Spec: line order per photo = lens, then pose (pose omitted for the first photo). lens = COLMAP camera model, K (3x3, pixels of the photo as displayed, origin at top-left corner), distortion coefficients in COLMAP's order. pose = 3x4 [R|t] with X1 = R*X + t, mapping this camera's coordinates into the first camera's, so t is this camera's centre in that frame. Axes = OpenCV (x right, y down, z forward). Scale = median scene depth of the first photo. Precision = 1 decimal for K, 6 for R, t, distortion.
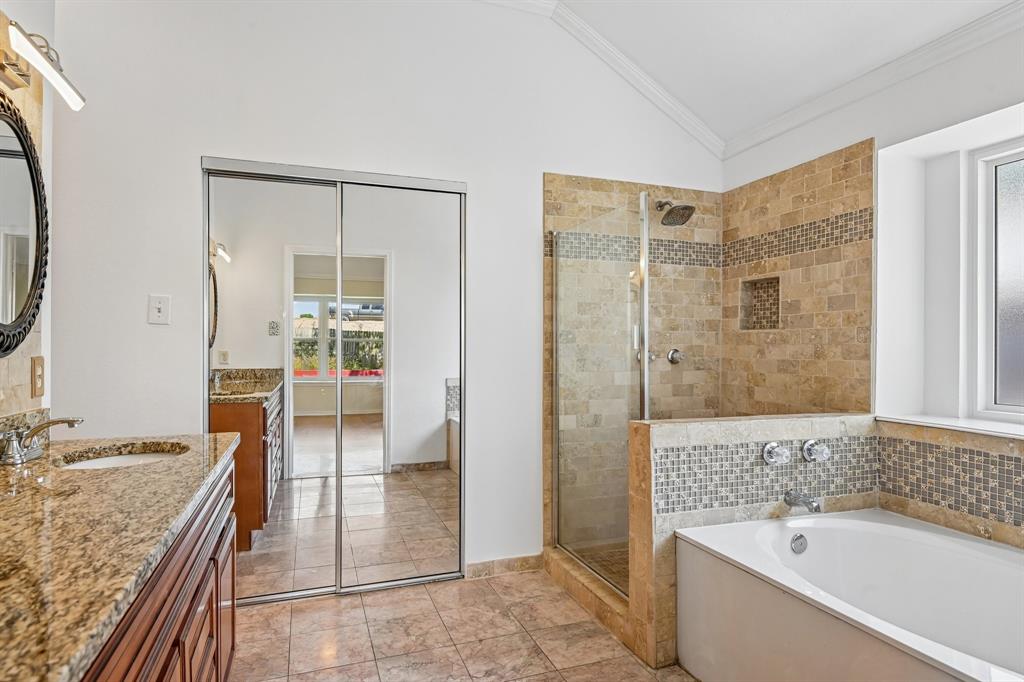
lens RADIAL K [[561.4, 0, 543.5], [0, 561.4, 345.0], [0, 0, 1]] dist [-0.000014, -0.008943]
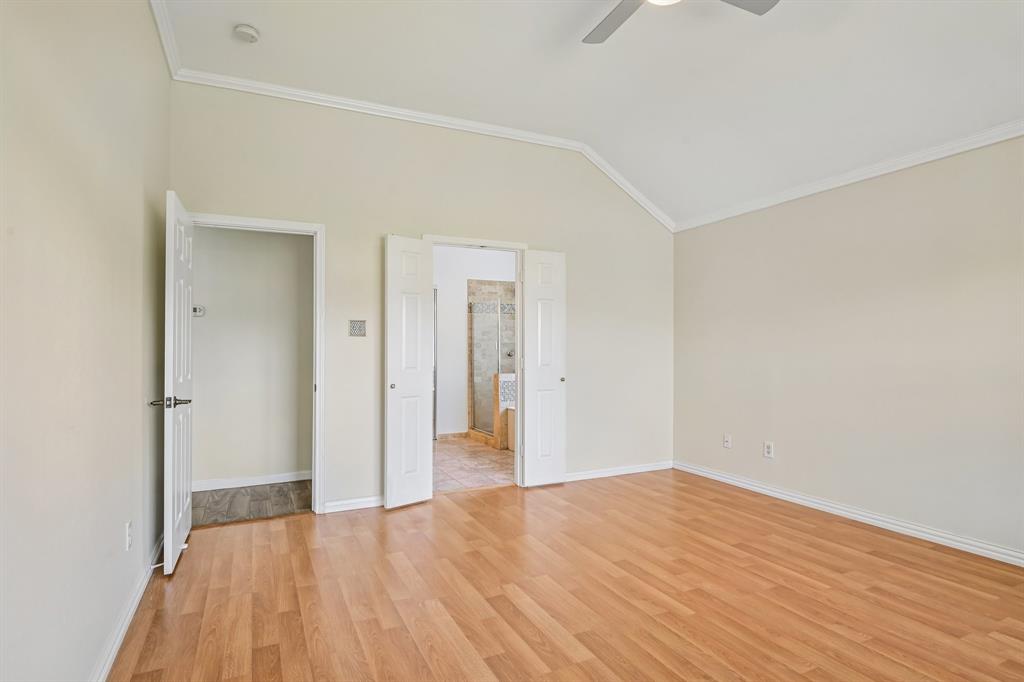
lens RADIAL K [[561.9, 0, 527.7], [0, 561.9, 351.6], [0, 0, 1]] dist [-0.009319, -0.002504]
pose [[0.997920, -0.004872, 0.064287, 0.106746], [0.004319, 0.999952, 0.008739, -0.006971], [-0.064327, -0.008443, 0.997893, -1.531318]]
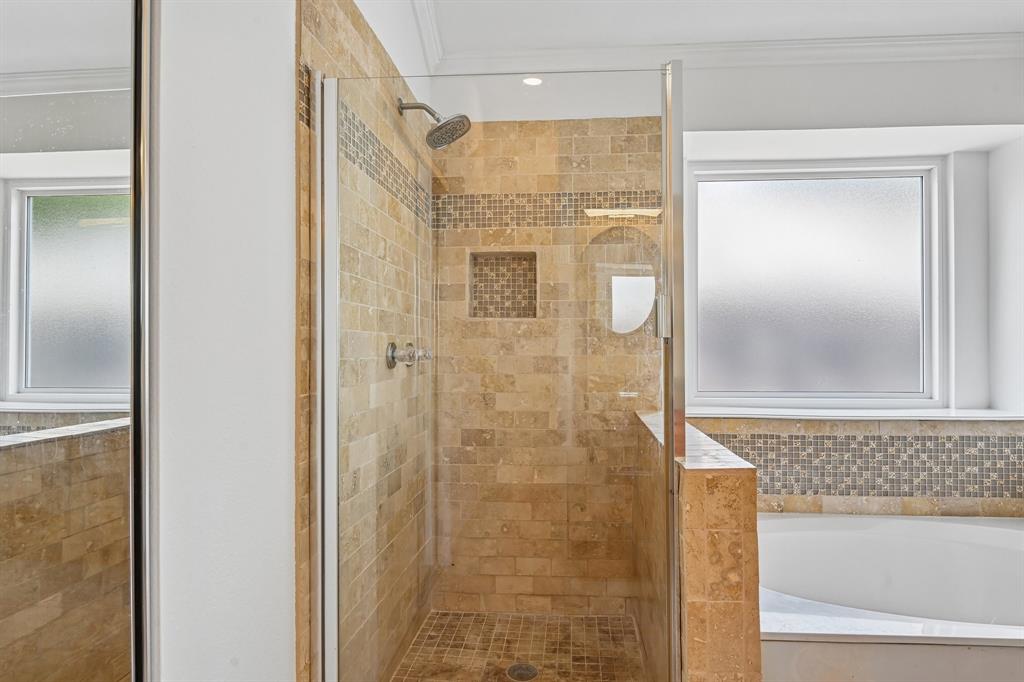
lens RADIAL K [[561.4, 0, 506.6], [0, 561.4, 347.6], [0, 0, 1]] dist [-0.000014, -0.008943]
pose [[0.451971, -0.001070, 0.892032, -0.309755], [-0.001636, 0.999997, 0.002028, 0.012155], [-0.892031, -0.002376, 0.451968, 0.680889]]
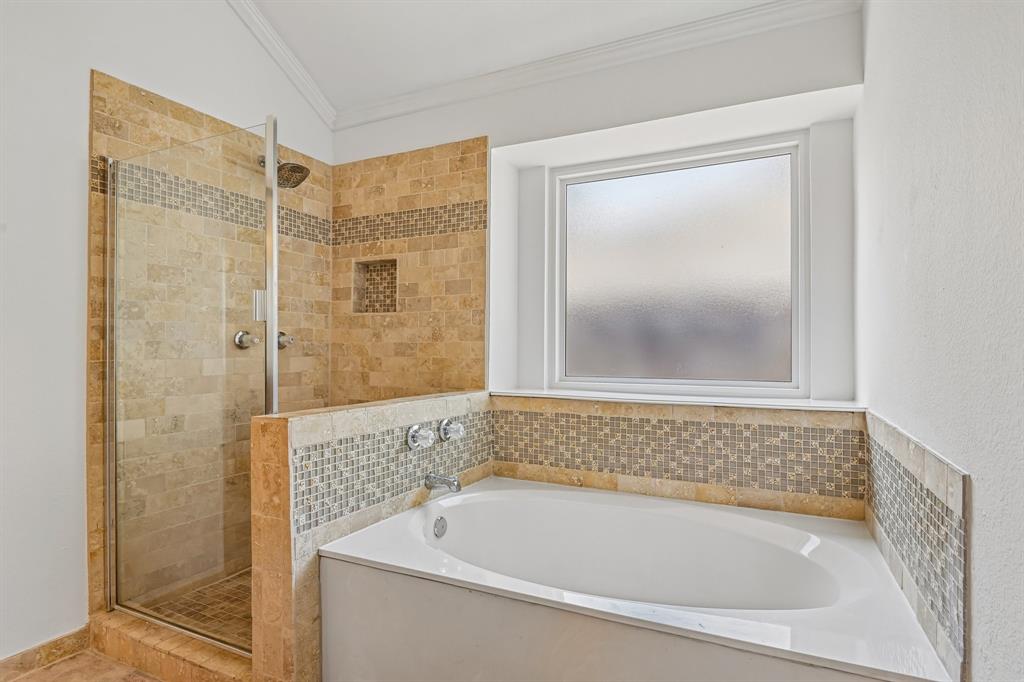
lens RADIAL K [[507.9, 0, 510.8], [0, 507.9, 344.8], [0, 0, 1]] dist [-0.006087, -0.006348]
pose [[0.736993, 0.001461, 0.675899, -0.036080], [-0.001231, 0.999999, -0.000820, 0.030069], [-0.675900, -0.000228, 0.736994, 0.205354]]
